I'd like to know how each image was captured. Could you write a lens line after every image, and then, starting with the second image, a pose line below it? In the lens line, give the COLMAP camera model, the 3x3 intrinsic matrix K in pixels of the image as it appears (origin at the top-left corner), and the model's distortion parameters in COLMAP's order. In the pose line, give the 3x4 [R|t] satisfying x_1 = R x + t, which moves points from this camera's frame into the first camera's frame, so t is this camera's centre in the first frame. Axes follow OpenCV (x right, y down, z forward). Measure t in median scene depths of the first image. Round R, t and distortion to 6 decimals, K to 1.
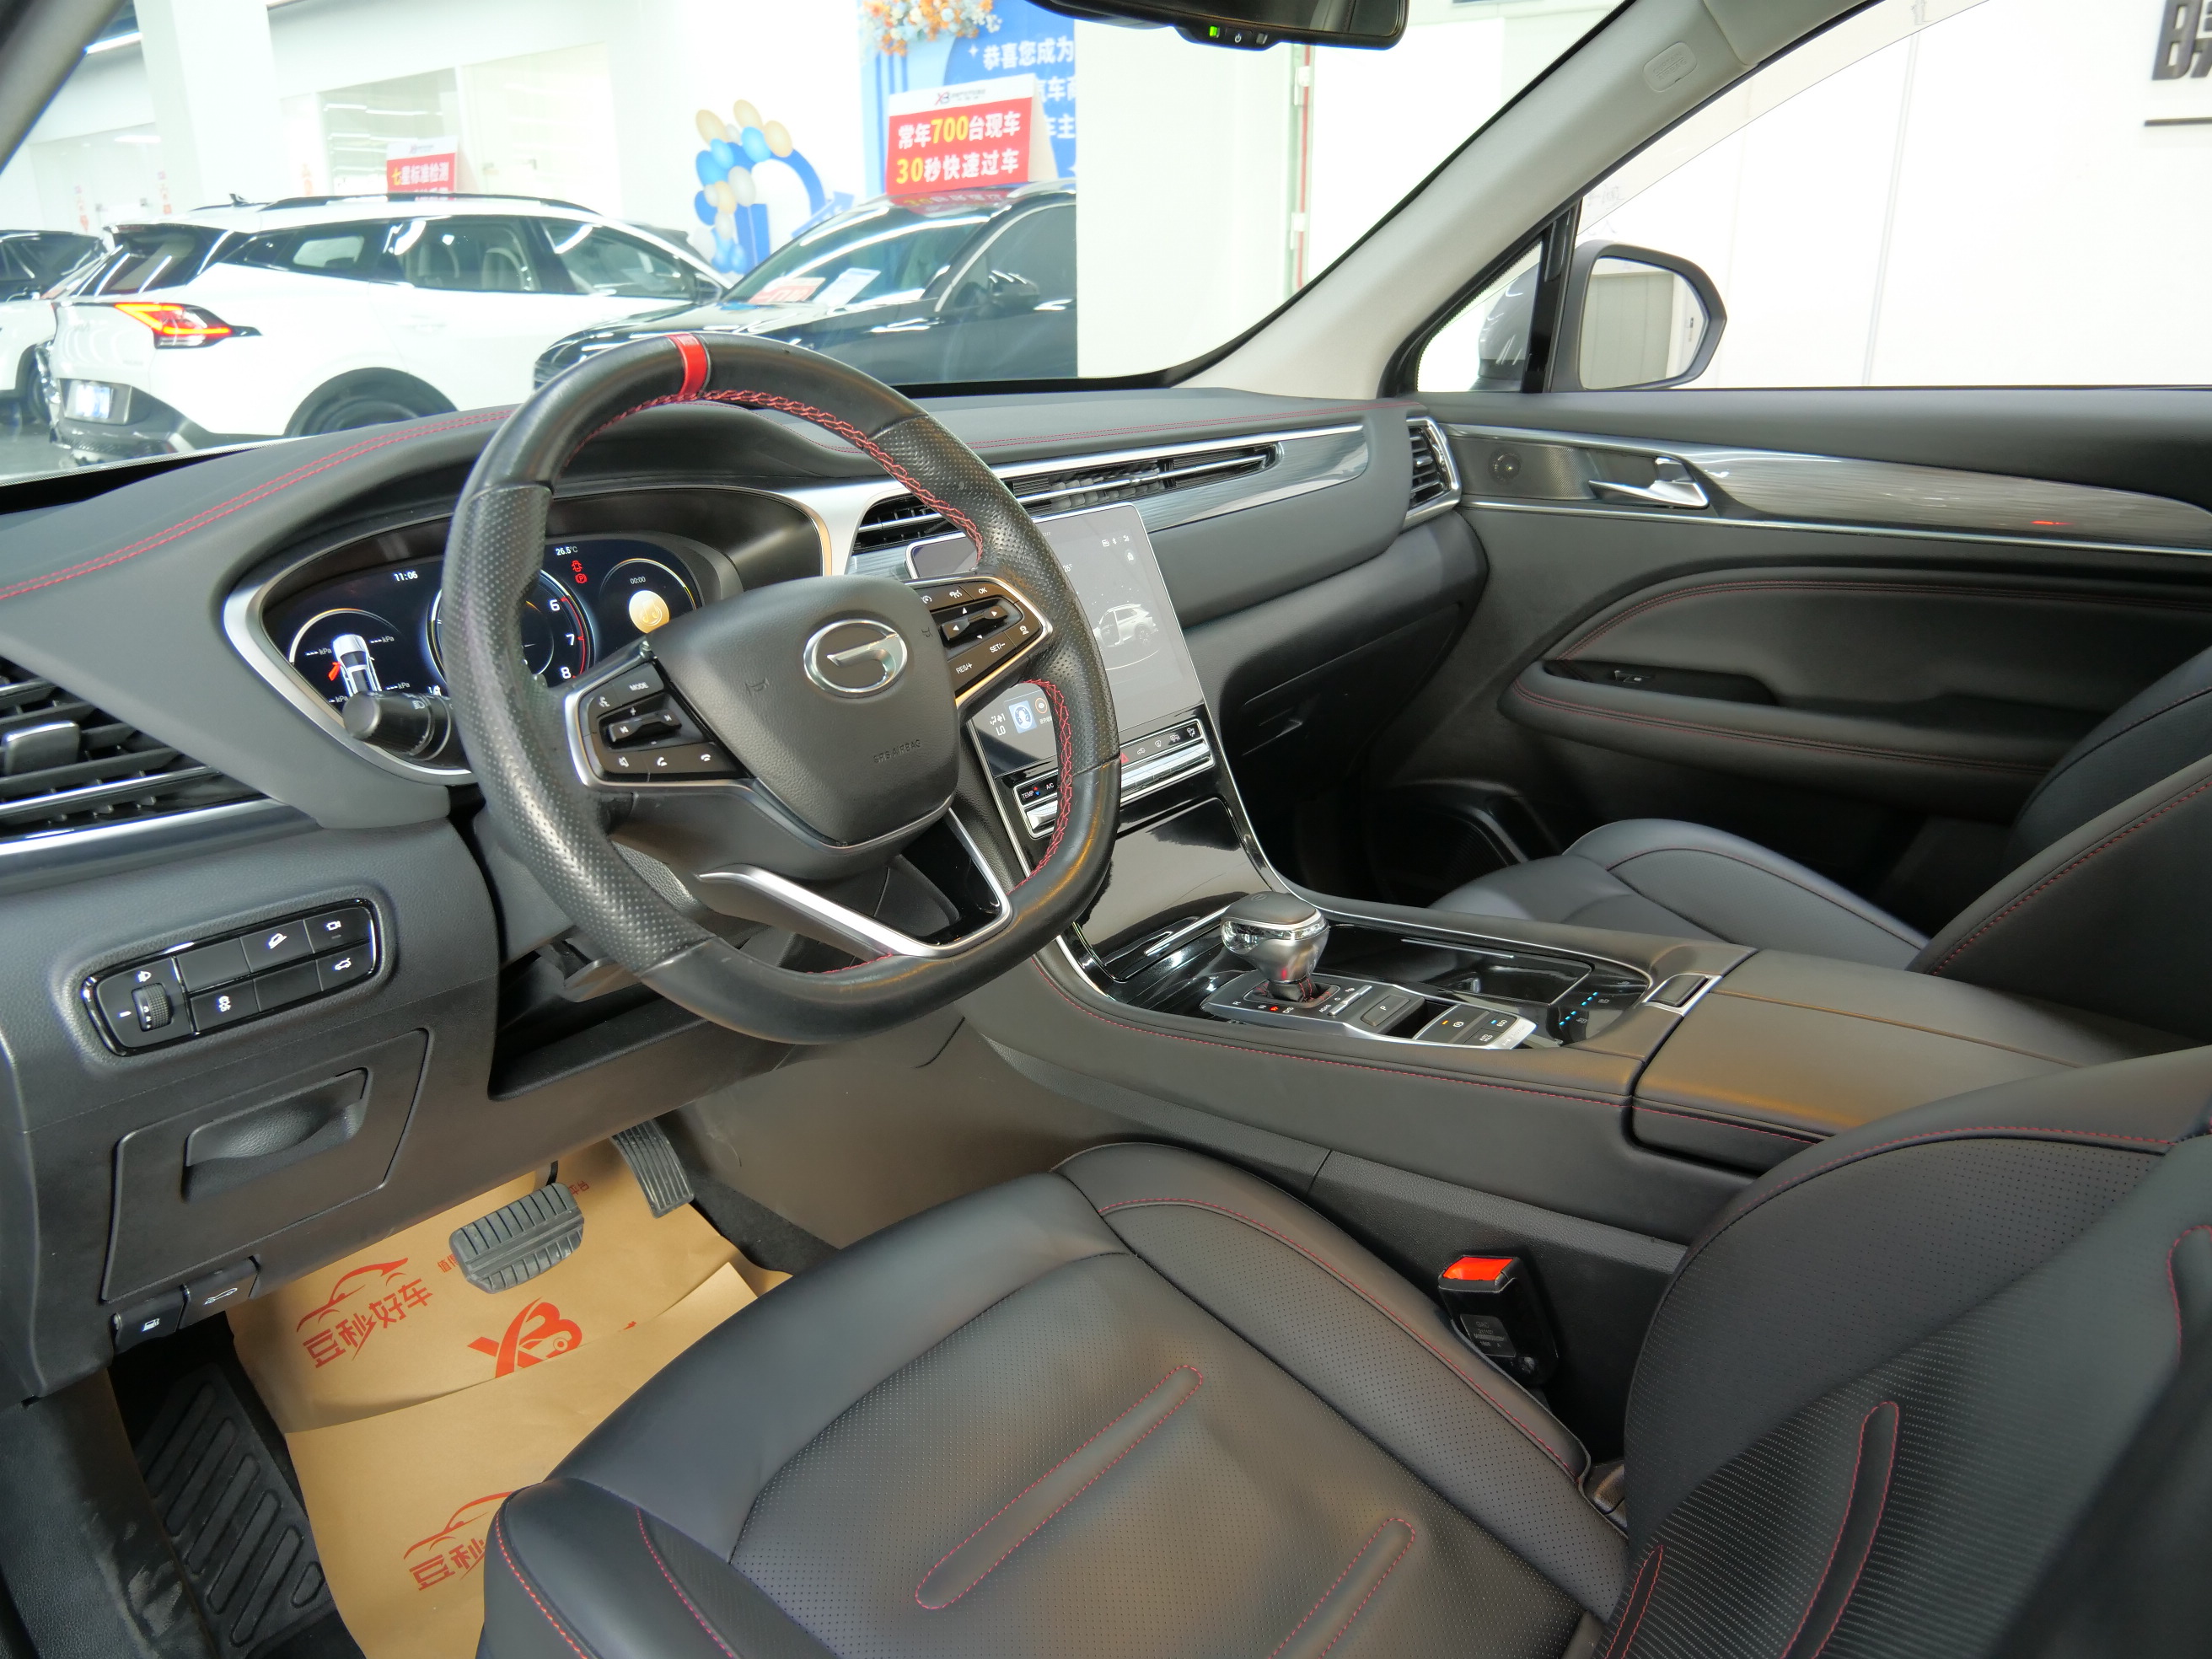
lens RADIAL K [[1620.3, 0, 1101.8], [0, 1620.3, 817.2], [0, 0, 1]] dist [-0.059693, 0.032375]
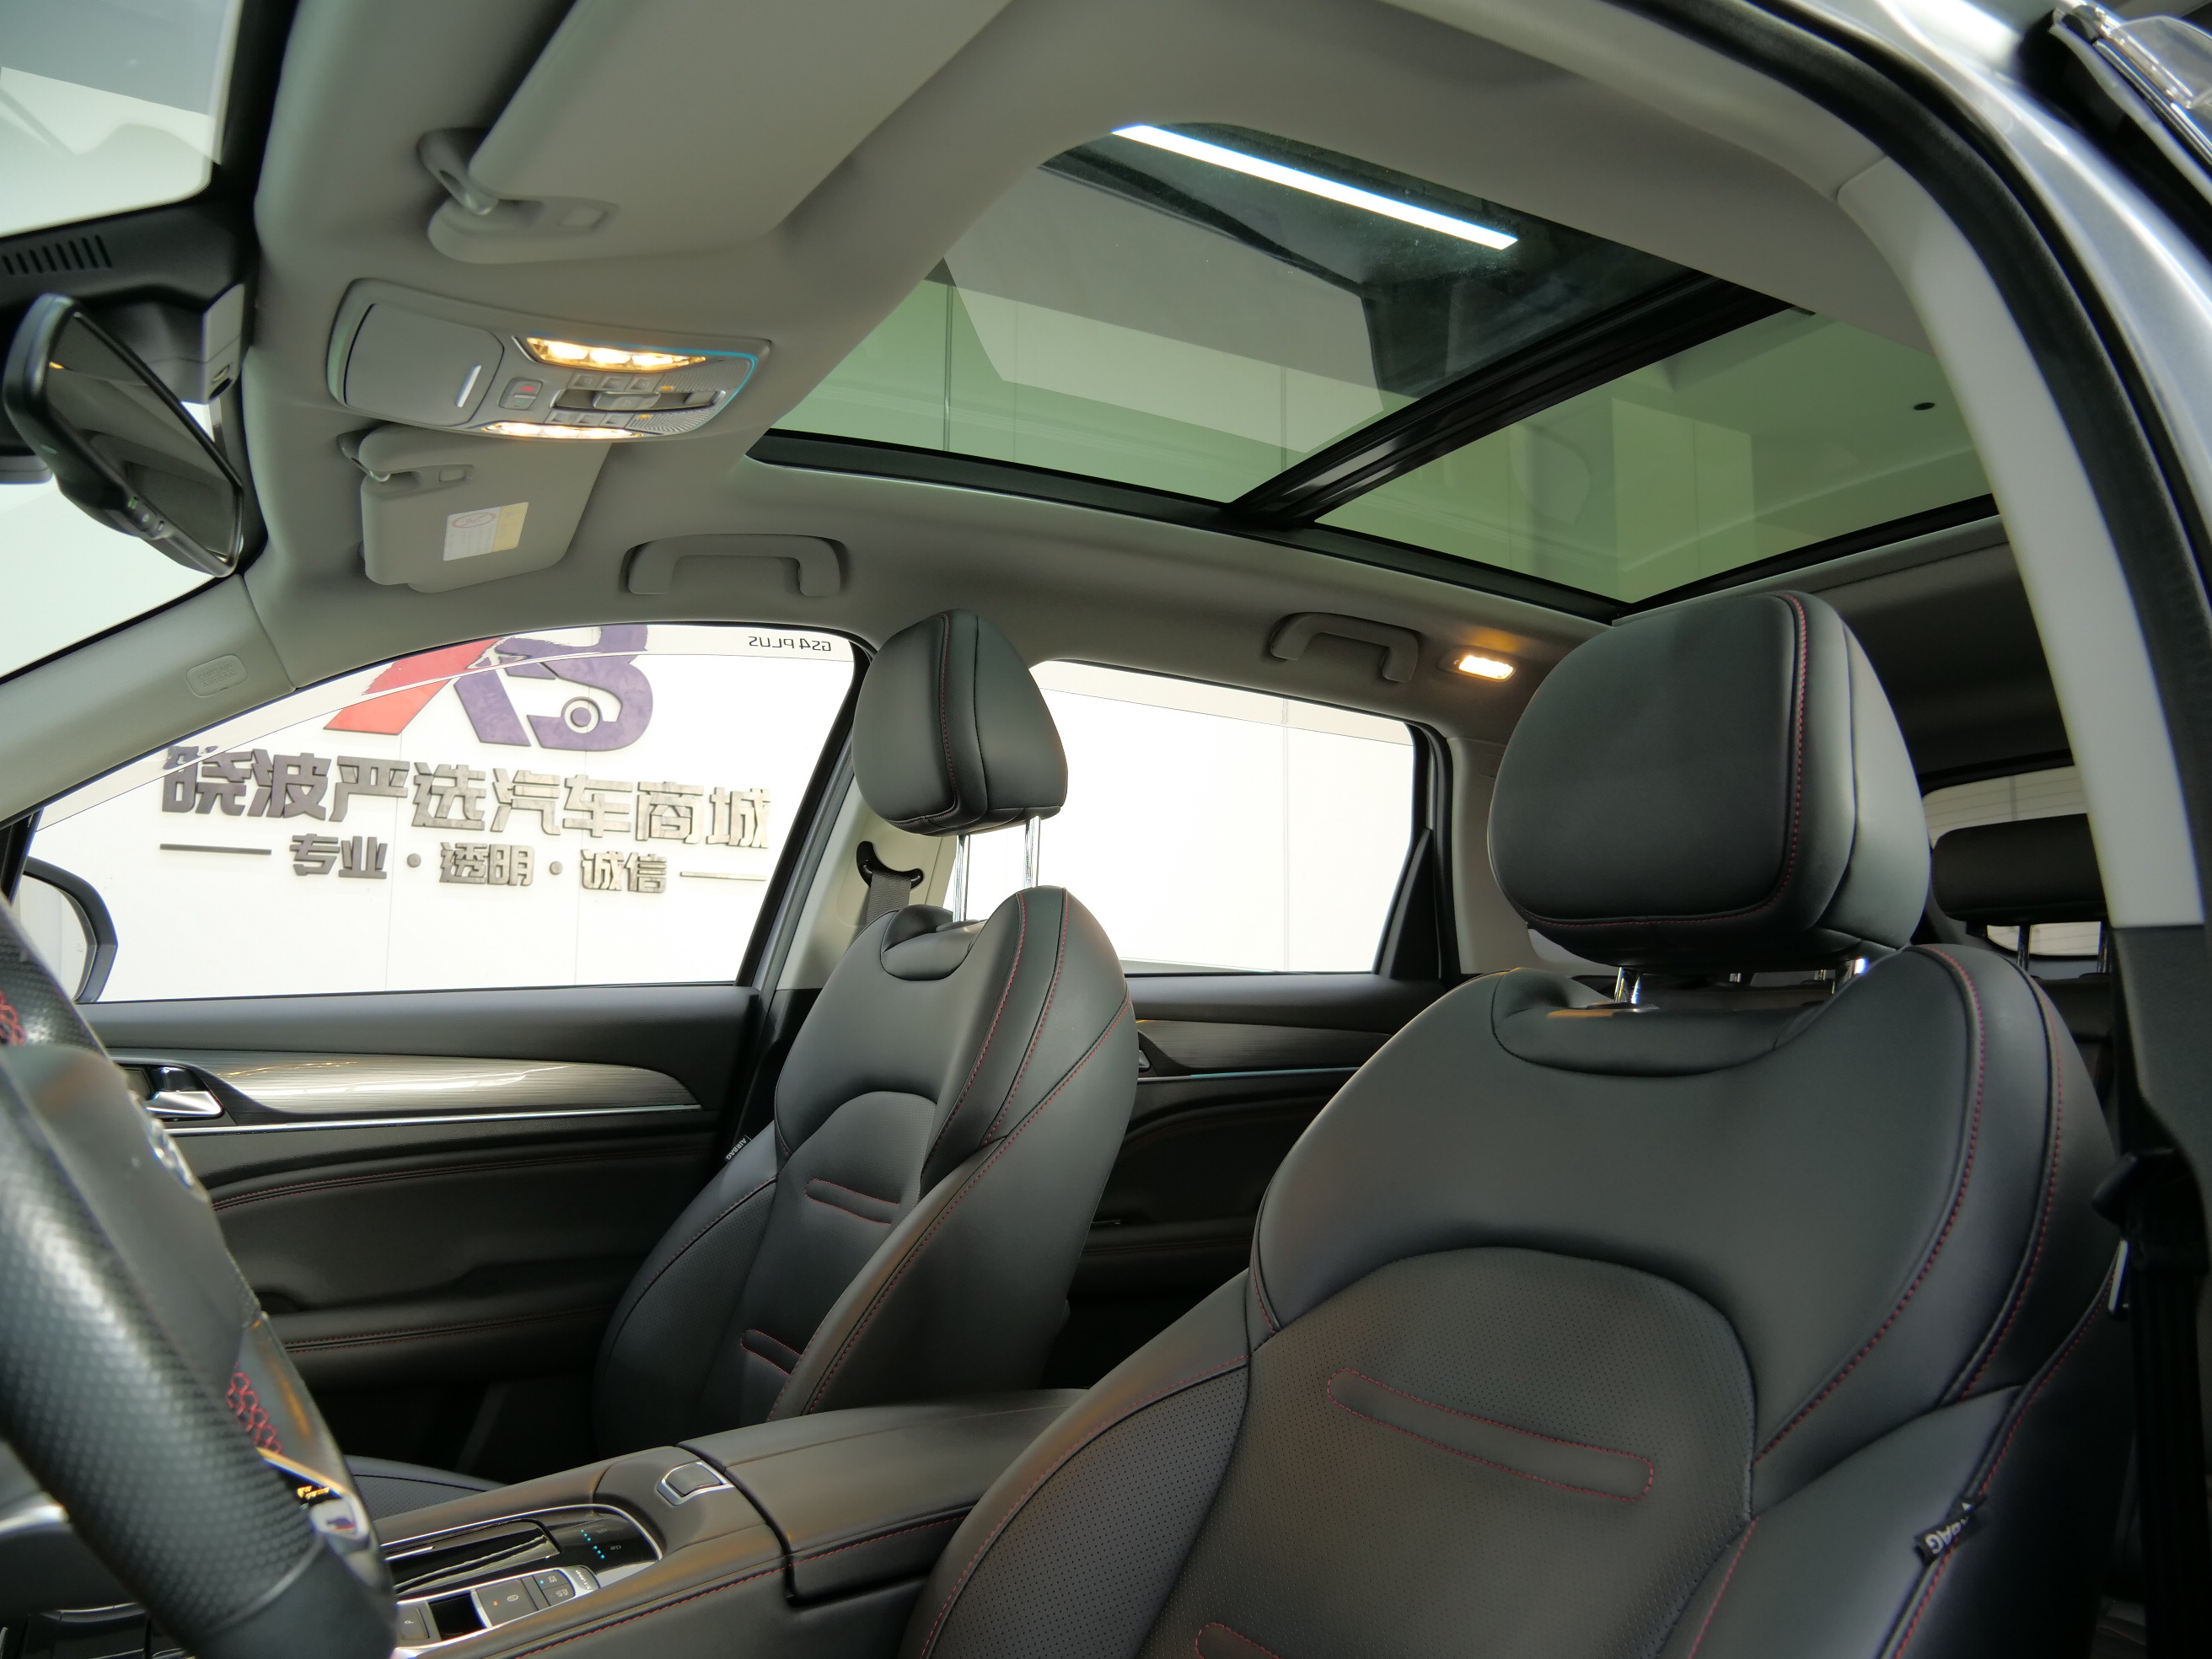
lens RADIAL K [[1598.7, 0, 1104.2], [0, 1598.7, 840.9], [0, 0, 1]] dist [-0.054654, 0.025669]
pose [[0.366709, 0.121027, 0.922430, -0.272616], [0.288641, 0.927774, -0.236476, 0.023691], [-0.884427, 0.352969, 0.305290, 0.173376]]
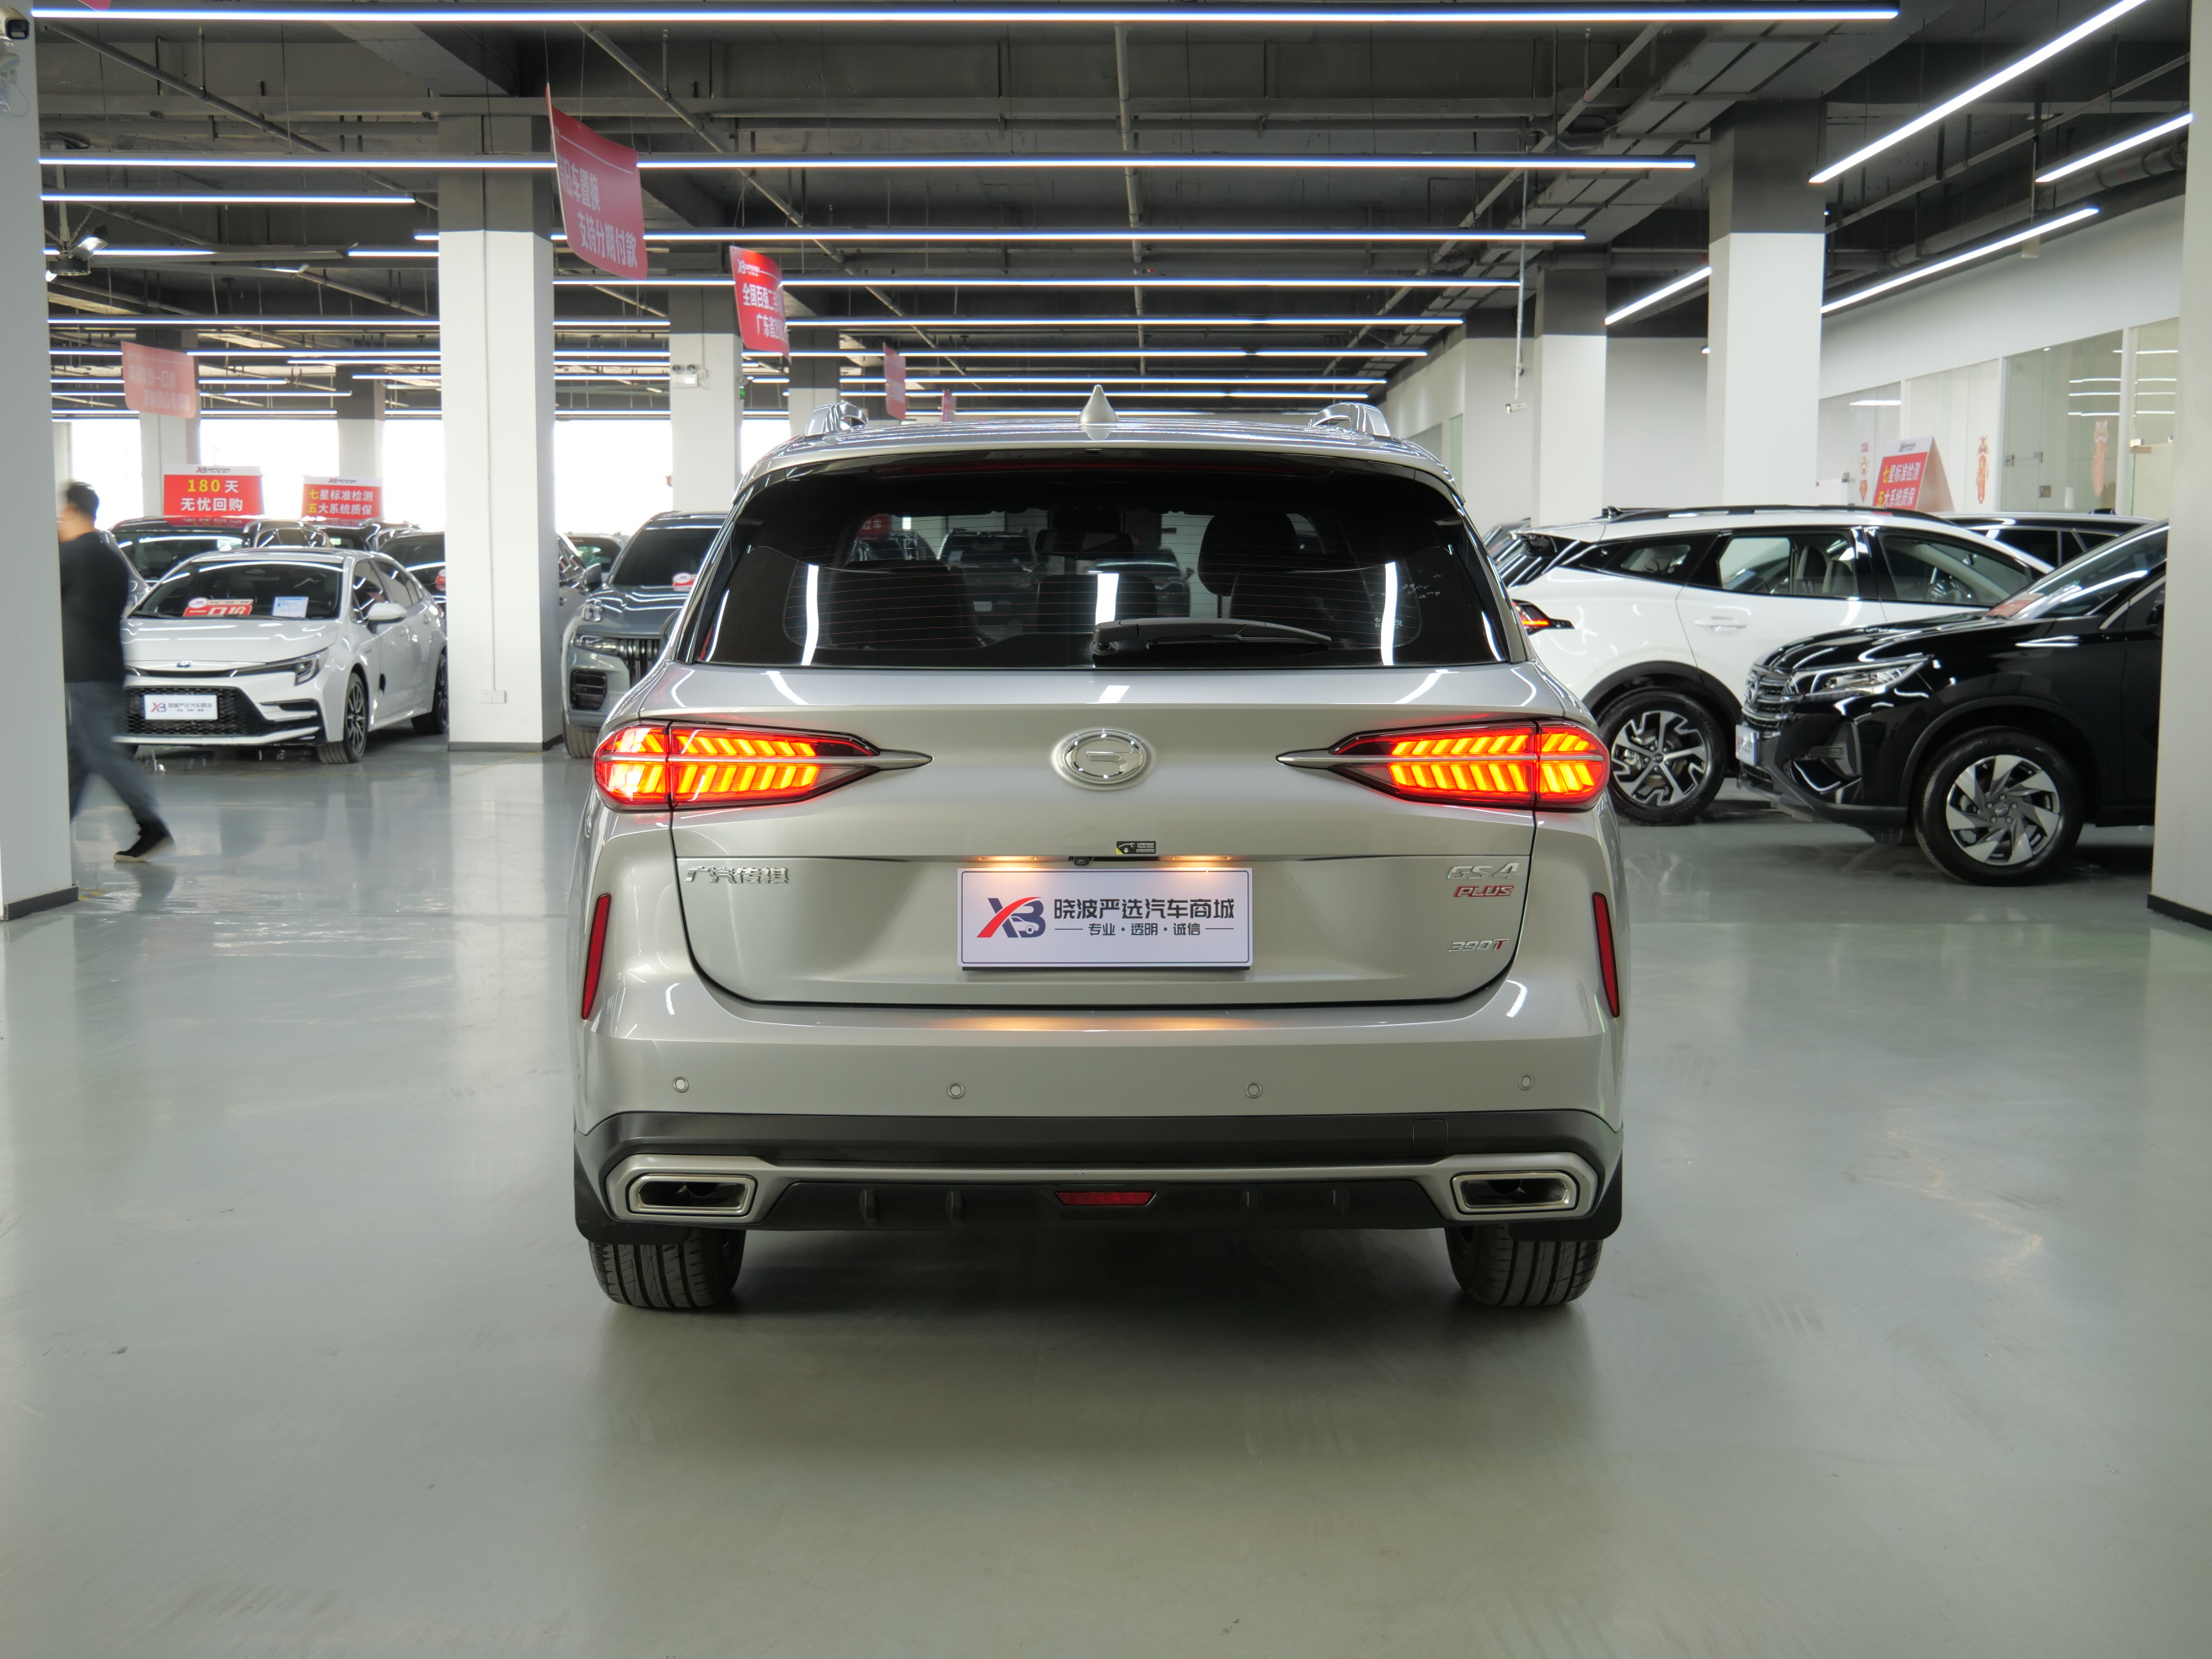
lens RADIAL K [[2645.2, 0, 1106.0], [0, 2645.2, 829.5], [0, 0, 1]] dist [0.014603, 0.004767]
pose [[0.637758, 0.087814, -0.765215, 3.018907], [-0.255263, 0.961432, -0.102415, 0.492336], [0.726709, 0.260647, 0.635577, -1.745211]]
